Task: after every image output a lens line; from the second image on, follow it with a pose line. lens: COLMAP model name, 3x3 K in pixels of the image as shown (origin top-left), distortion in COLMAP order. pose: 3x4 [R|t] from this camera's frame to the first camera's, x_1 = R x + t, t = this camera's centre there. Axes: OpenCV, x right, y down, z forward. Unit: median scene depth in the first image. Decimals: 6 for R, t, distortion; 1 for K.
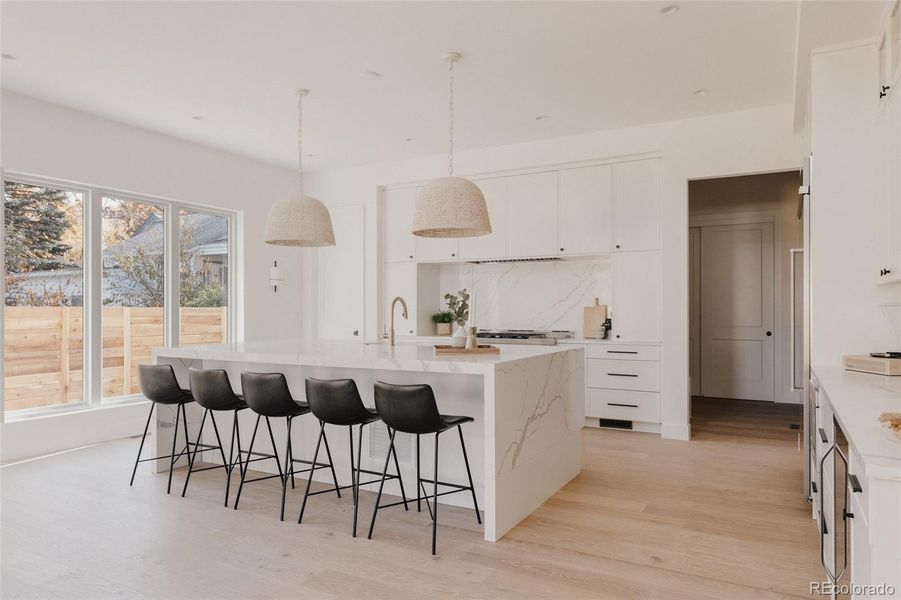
lens RADIAL K [[592.3, 0, 461.8], [0, 592.3, 302.3], [0, 0, 1]] dist [0.002700, 0.000829]
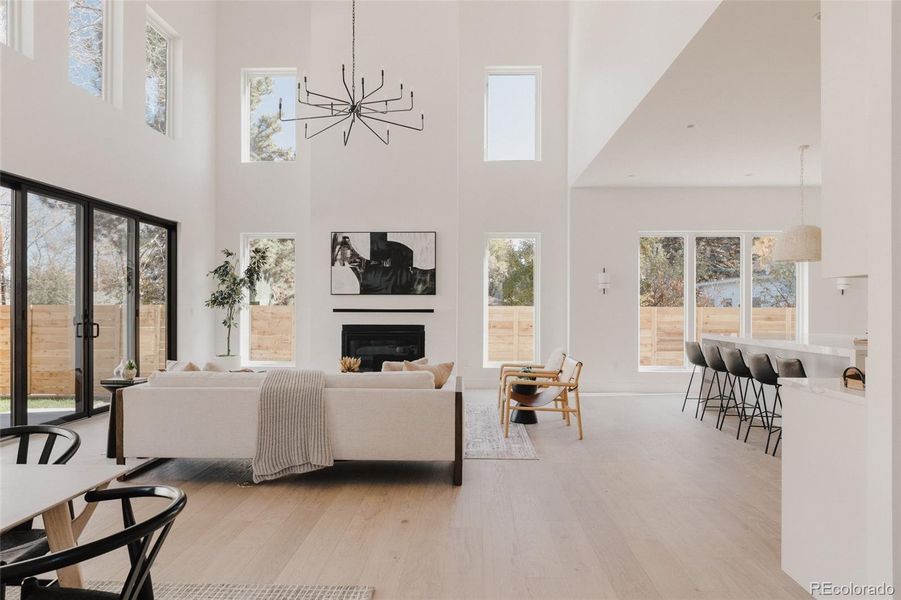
lens RADIAL K [[564.9, 0, 452.2], [0, 564.9, 305.8], [0, 0, 1]] dist [0.001243, 0.000588]
pose [[0.446234, 0.002398, -0.894913, 0.488295], [0.002267, 0.999990, 0.003810, -0.004105], [0.894913, -0.003729, 0.446224, -0.261300]]
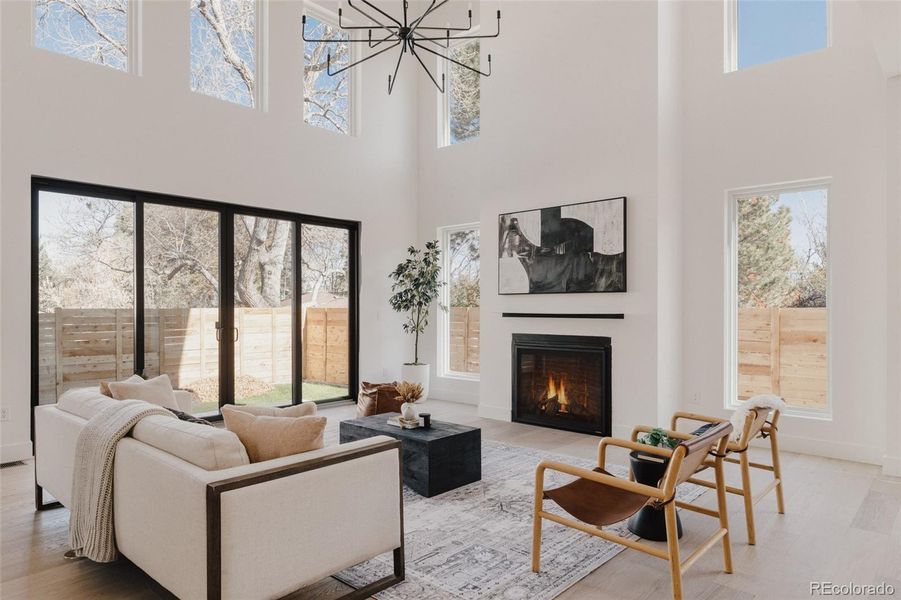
lens RADIAL K [[564.9, 0, 452.2], [0, 564.9, 305.8], [0, 0, 1]] dist [0.001243, 0.000588]
pose [[-0.239953, 0.001308, -0.970784, 0.149032], [0.008150, 0.999967, -0.000668, -0.005384], [0.970750, -0.008072, -0.239955, 0.336134]]
